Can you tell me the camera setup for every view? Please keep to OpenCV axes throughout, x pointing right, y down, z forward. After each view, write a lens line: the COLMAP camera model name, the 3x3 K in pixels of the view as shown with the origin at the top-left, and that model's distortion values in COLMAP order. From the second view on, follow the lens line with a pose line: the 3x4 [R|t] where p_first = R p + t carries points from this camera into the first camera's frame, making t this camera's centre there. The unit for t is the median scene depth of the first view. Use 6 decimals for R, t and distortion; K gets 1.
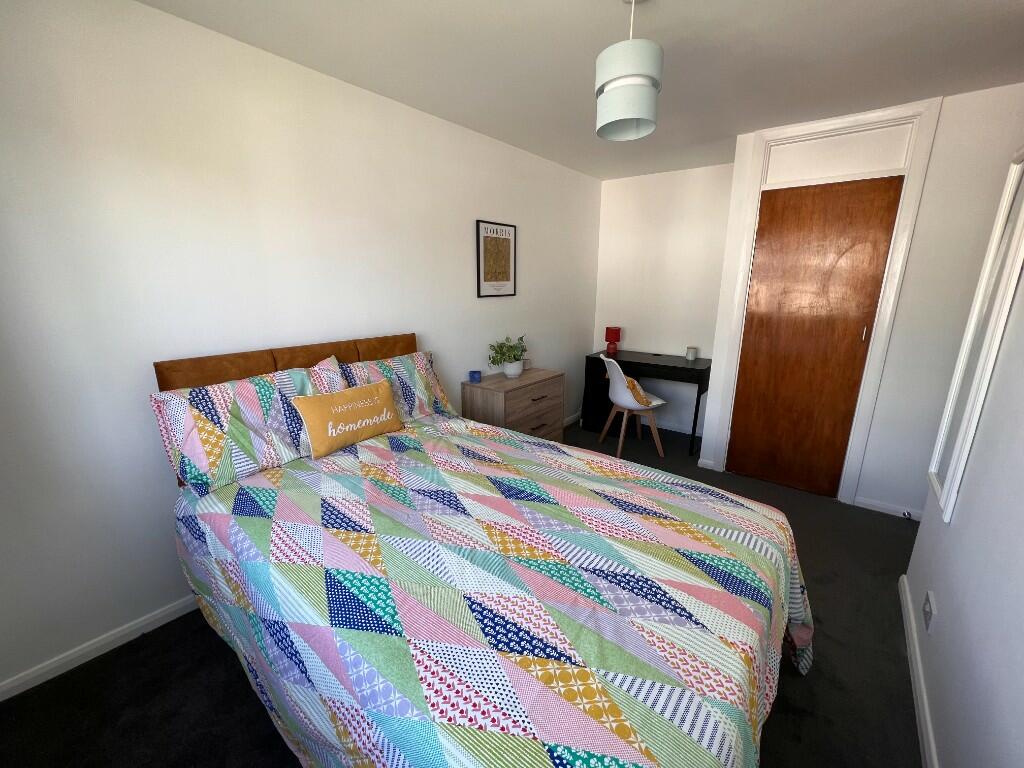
lens RADIAL K [[409.5, 0, 510.9], [0, 409.5, 381.9], [0, 0, 1]] dist [-0.000457, -0.000411]
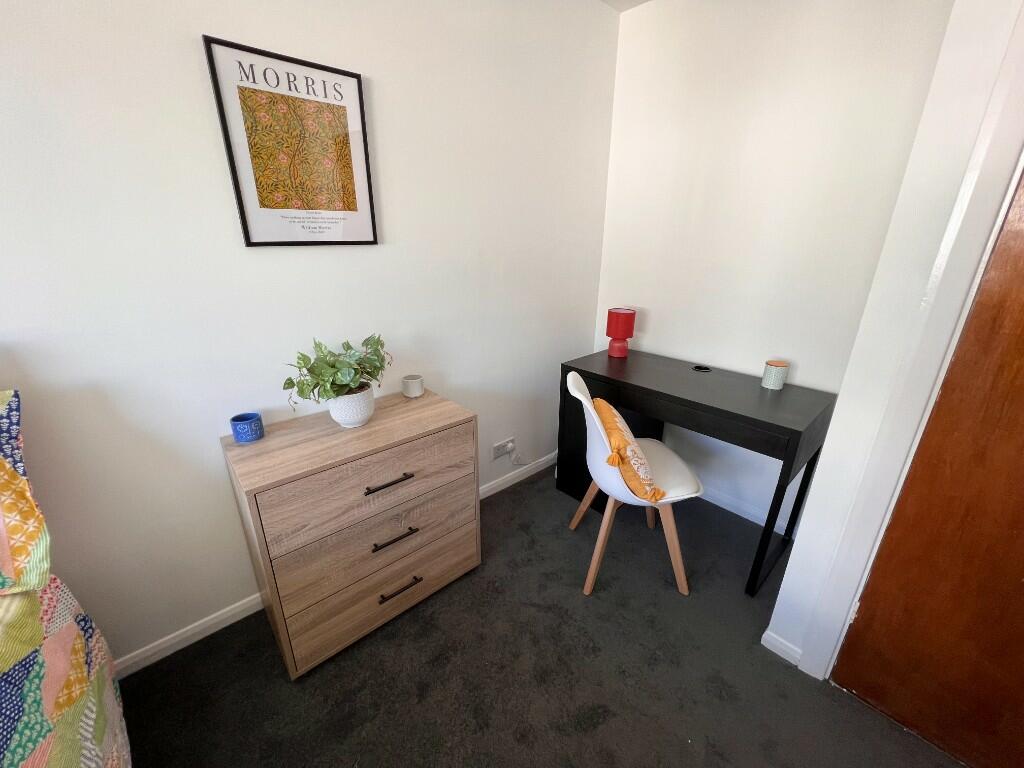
lens RADIAL K [[409.5, 0, 510.5], [0, 409.5, 381.4], [0, 0, 1]] dist [-0.000457, -0.000411]
pose [[0.986871, 0.060361, -0.149809, 0.258464], [-0.044657, 0.993356, 0.106066, -0.122014], [0.155216, -0.097983, 0.983009, 0.599824]]
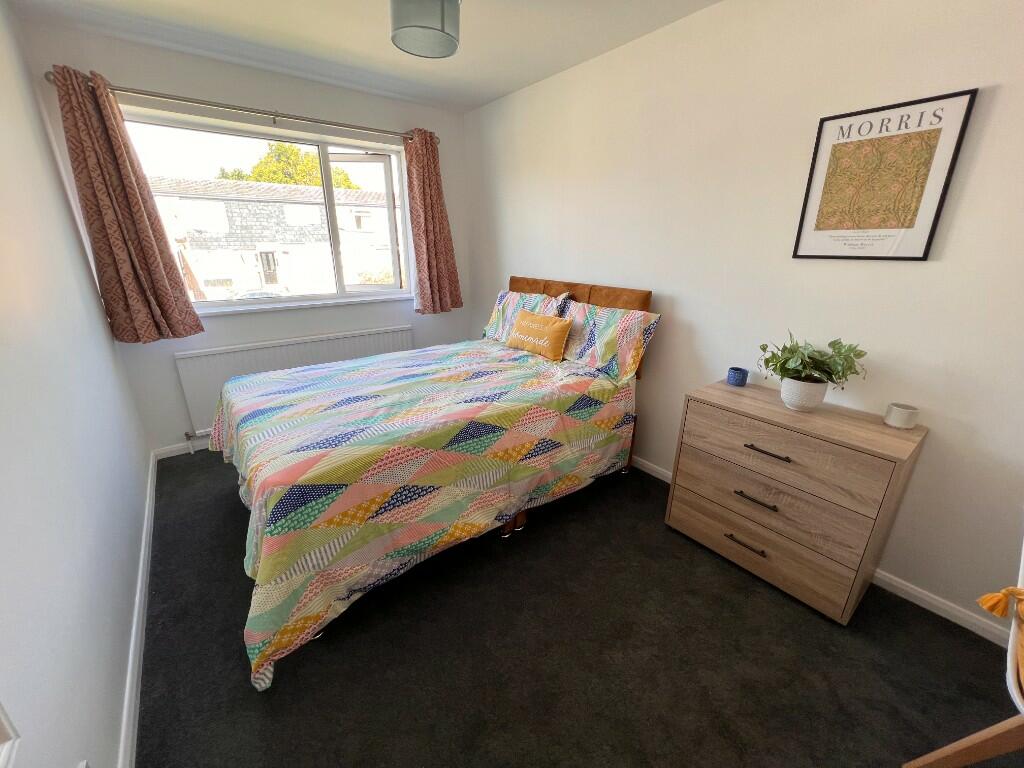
lens RADIAL K [[409.5, 0, 510.4], [0, 409.5, 382.3], [0, 0, 1]] dist [-0.000457, -0.000411]
pose [[-0.220449, 0.311743, -0.924240, 0.612452], [-0.237988, 0.901723, 0.360912, -0.156820], [0.945920, 0.299520, -0.124593, 0.723152]]
